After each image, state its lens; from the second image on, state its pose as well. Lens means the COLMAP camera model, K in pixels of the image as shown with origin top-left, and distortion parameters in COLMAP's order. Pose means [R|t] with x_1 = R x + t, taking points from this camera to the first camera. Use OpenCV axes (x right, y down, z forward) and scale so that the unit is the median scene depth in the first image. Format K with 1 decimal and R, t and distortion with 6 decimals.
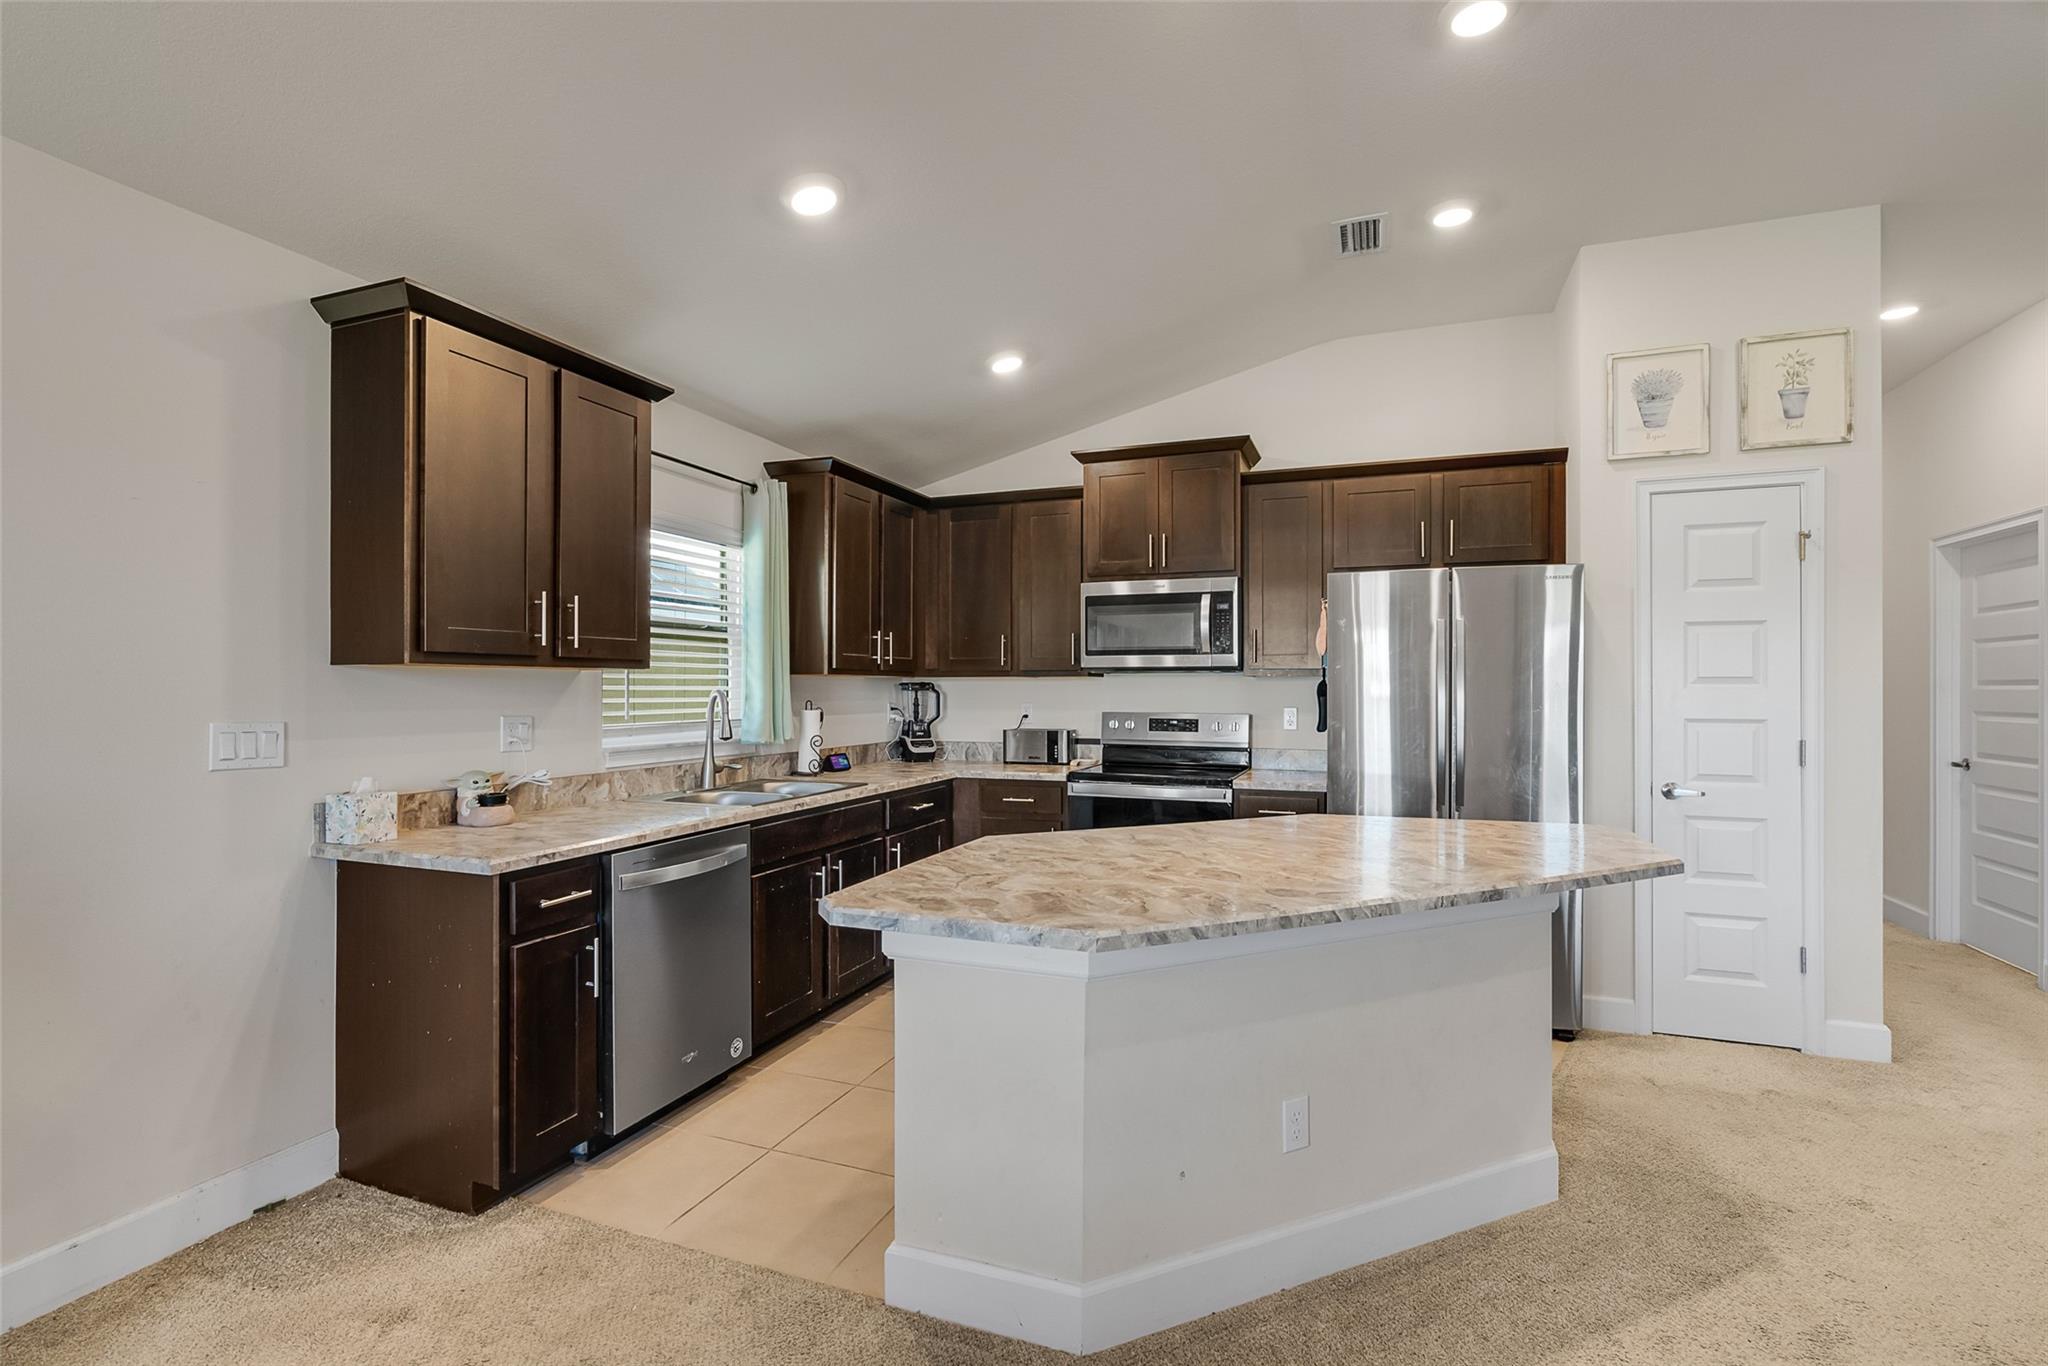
lens RADIAL K [[963.6, 0, 1024.0], [0, 963.6, 683.0], [0, 0, 1]] dist [-0.000095, 0.000123]
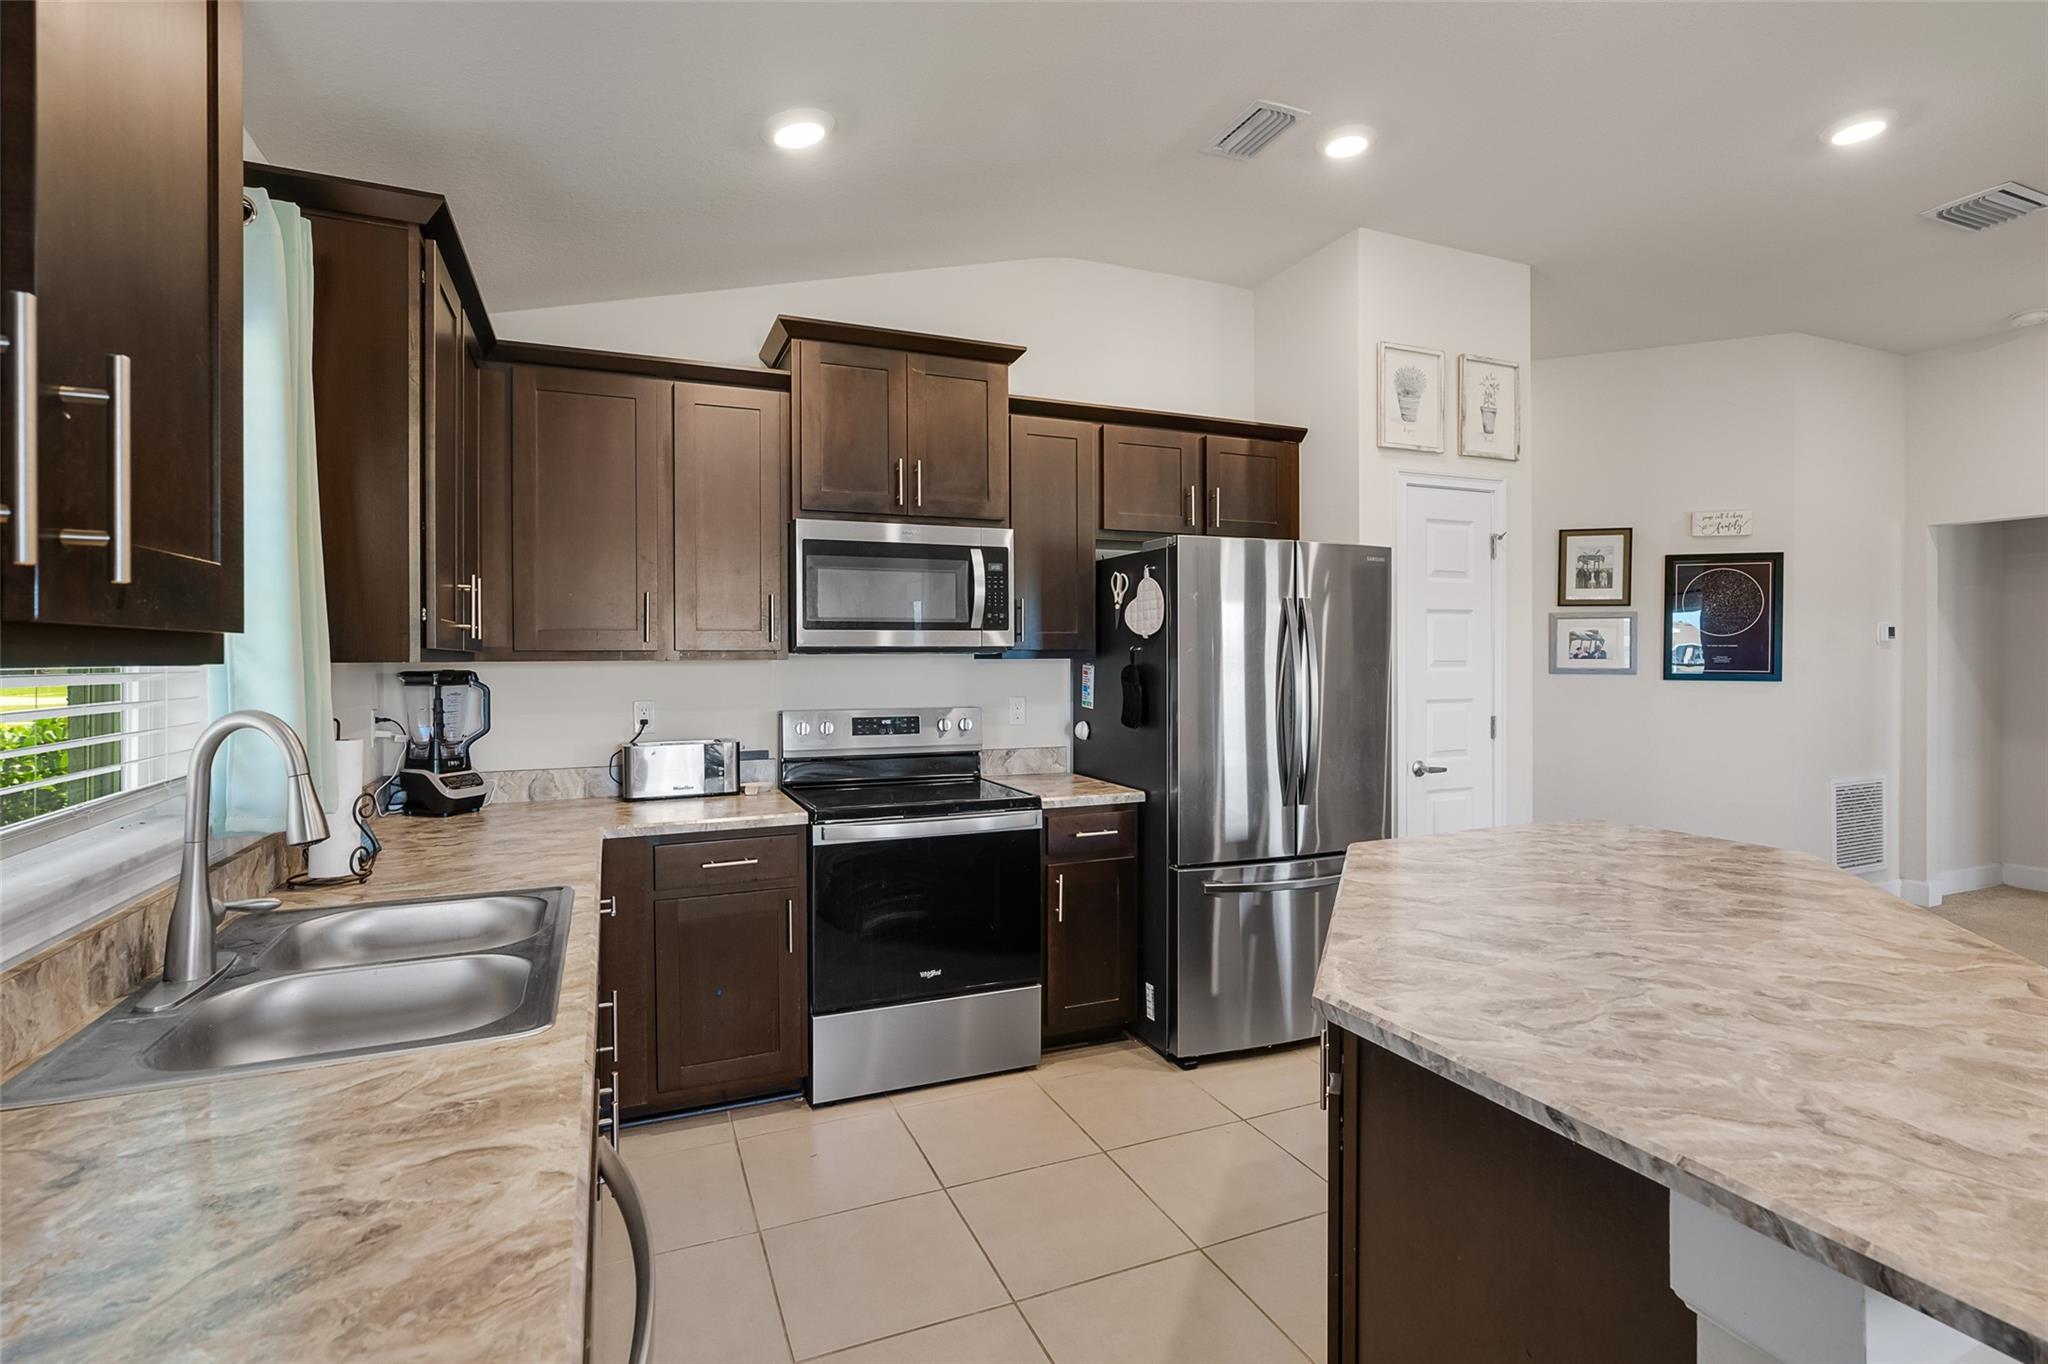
lens RADIAL K [[965.6, 0, 1023.2], [0, 965.6, 658.1], [0, 0, 1]] dist [-0.000812, 0.000073]
pose [[0.715638, -0.004269, 0.698458, -0.298418], [0.000772, 0.999986, 0.005321, -0.011951], [-0.698471, -0.003269, 0.715631, 0.431606]]
